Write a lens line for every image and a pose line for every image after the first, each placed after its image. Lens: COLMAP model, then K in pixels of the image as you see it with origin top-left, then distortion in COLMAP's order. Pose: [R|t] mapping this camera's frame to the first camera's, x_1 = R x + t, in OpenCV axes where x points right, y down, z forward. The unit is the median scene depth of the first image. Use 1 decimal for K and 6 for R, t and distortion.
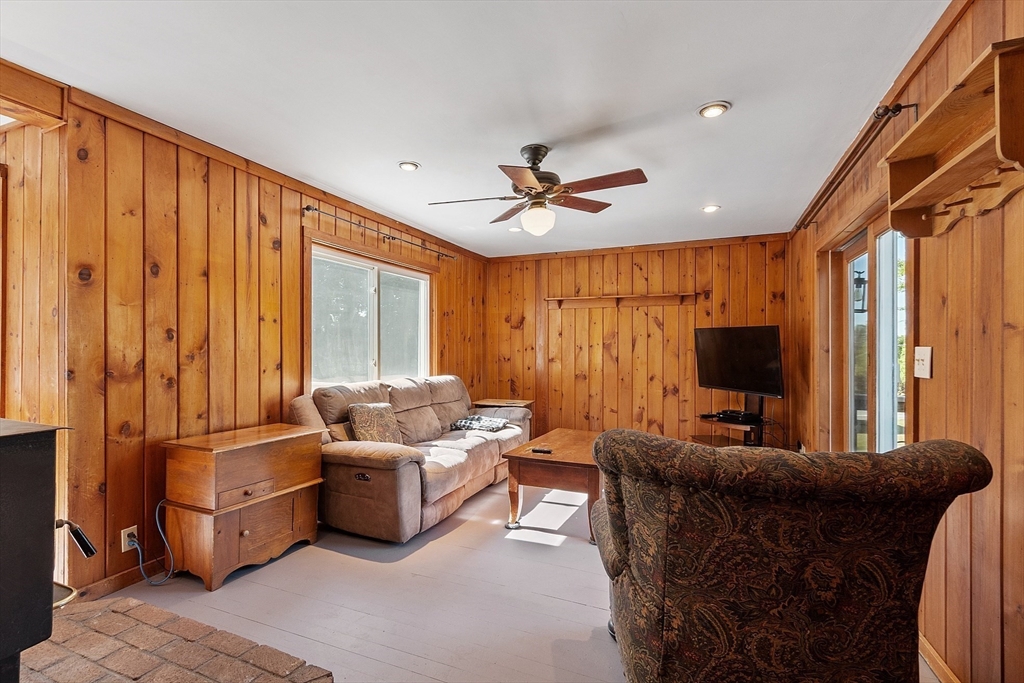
lens RADIAL K [[470.0, 0, 509.8], [0, 470.0, 344.1], [0, 0, 1]] dist [-0.000403, -0.000259]
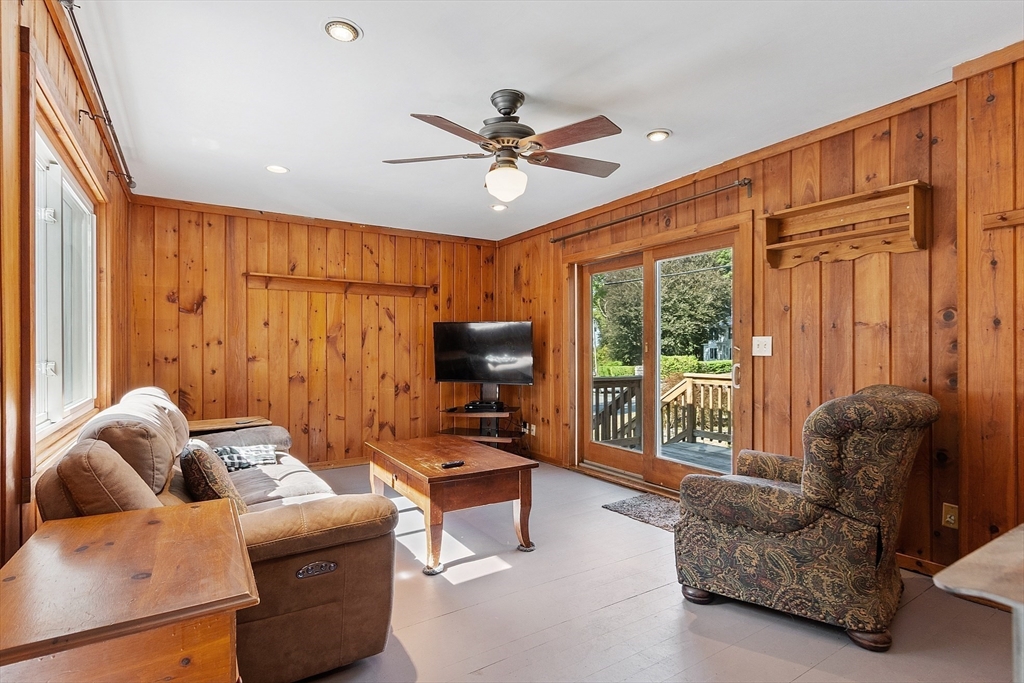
lens RADIAL K [[505.6, 0, 507.0], [0, 505.6, 344.1], [0, 0, 1]] dist [0.000471, -0.000447]
pose [[0.563562, 0.002755, 0.826069, -0.363117], [-0.002563, 0.999995, -0.001586, 0.012692], [-0.826070, -0.001223, 0.563567, 0.262902]]
